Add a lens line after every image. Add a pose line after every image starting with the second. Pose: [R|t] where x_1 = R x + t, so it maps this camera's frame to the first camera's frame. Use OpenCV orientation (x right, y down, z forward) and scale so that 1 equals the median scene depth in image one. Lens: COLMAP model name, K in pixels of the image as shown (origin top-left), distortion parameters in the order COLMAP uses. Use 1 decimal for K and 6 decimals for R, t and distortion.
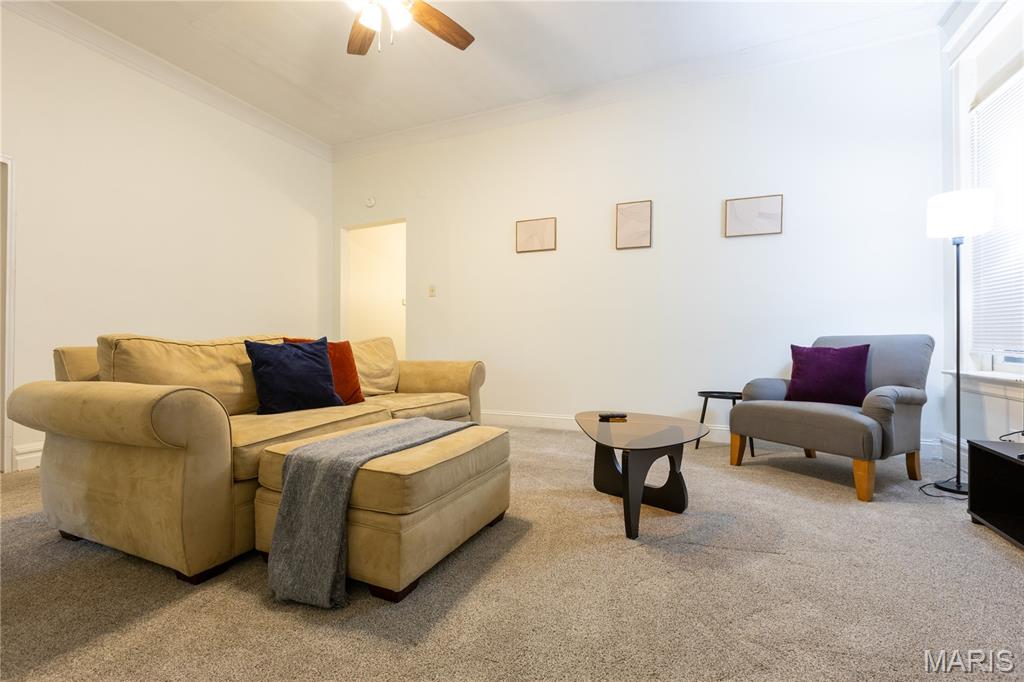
lens RADIAL K [[453.4, 0, 512.0], [0, 453.4, 341.0], [0, 0, 1]] dist [-0.002025, -0.000193]
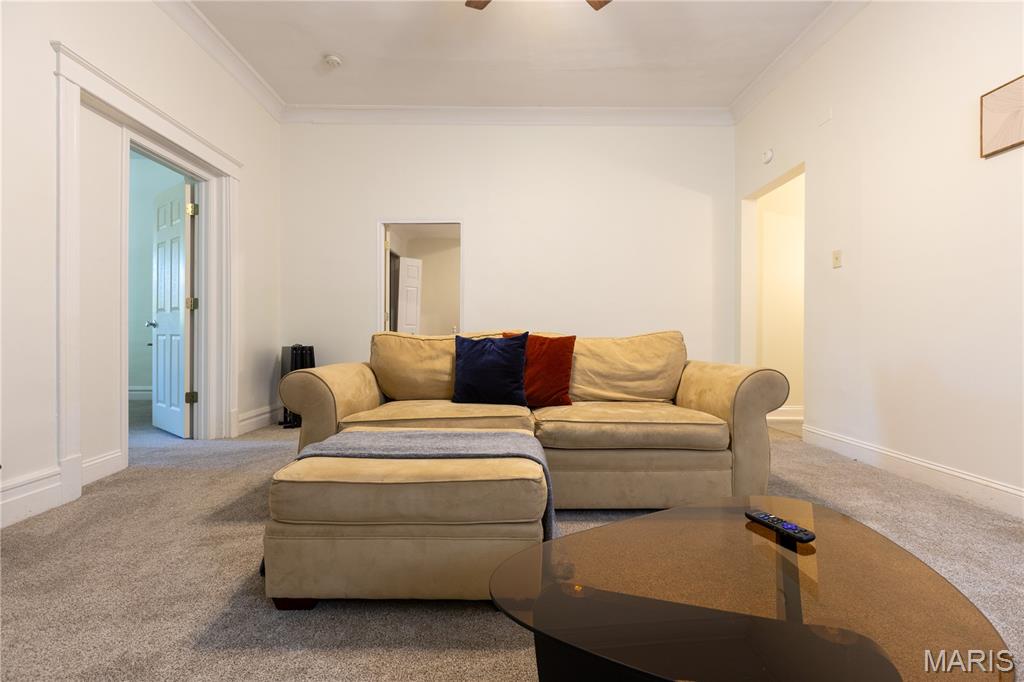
lens RADIAL K [[453.4, 0, 512.0], [0, 453.4, 341.0], [0, 0, 1]] dist [-0.002025, -0.000193]
pose [[0.417928, 0.011370, -0.908409, 0.381653], [0.002489, 0.999904, 0.013660, -0.001998], [0.908477, -0.007970, 0.417860, 0.488097]]
